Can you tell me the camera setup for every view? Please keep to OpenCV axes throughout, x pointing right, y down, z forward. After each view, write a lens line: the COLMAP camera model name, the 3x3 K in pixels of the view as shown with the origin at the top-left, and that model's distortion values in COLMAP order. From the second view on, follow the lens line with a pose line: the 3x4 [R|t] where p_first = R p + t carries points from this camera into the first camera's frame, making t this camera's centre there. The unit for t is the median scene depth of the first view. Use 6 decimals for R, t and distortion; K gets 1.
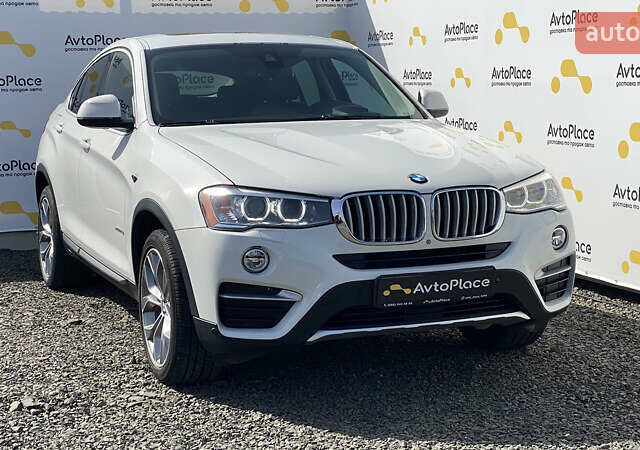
lens RADIAL K [[1224.9, 0, 300.9], [0, 1224.9, 220.2], [0, 0, 1]] dist [0.135147, 0.000000]
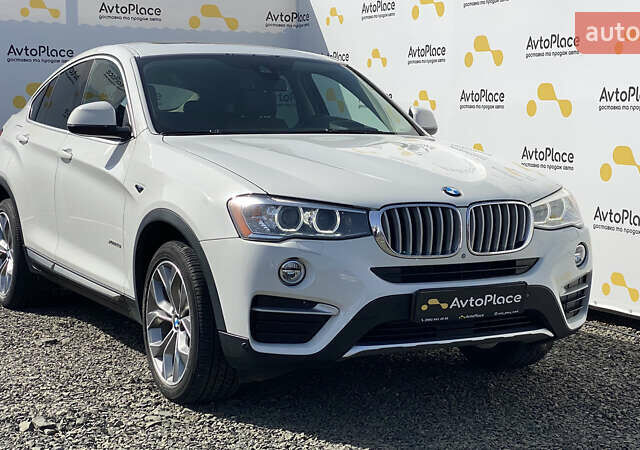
lens RADIAL K [[1224.9, 0, 326.4], [0, 1224.9, 230.6], [0, 0, 1]] dist [0.135147, 0.000000]
pose [[0.992072, 0.015449, 0.124722, -0.127447], [-0.013214, 0.999737, -0.018729, 0.017207], [-0.124978, 0.016932, 0.992015, 0.040208]]
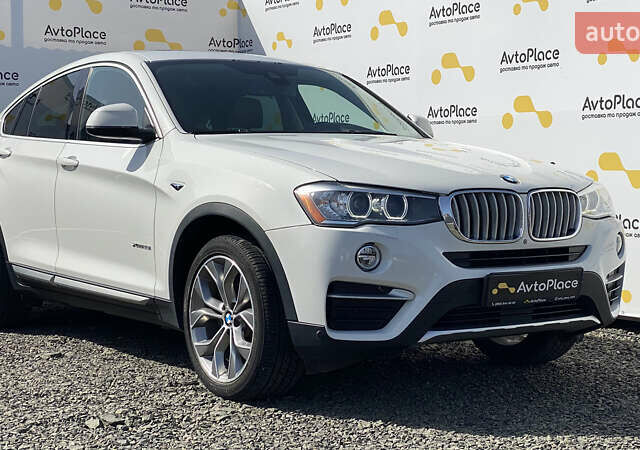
lens RADIAL K [[1224.9, 0, 323.3], [0, 1224.9, 219.9], [0, 0, 1]] dist [0.135147, 0.000000]
pose [[0.968714, 0.008308, 0.248041, -0.301893], [0.010108, 0.997290, -0.072879, 0.071105], [-0.247975, 0.073106, 0.966004, 0.077446]]
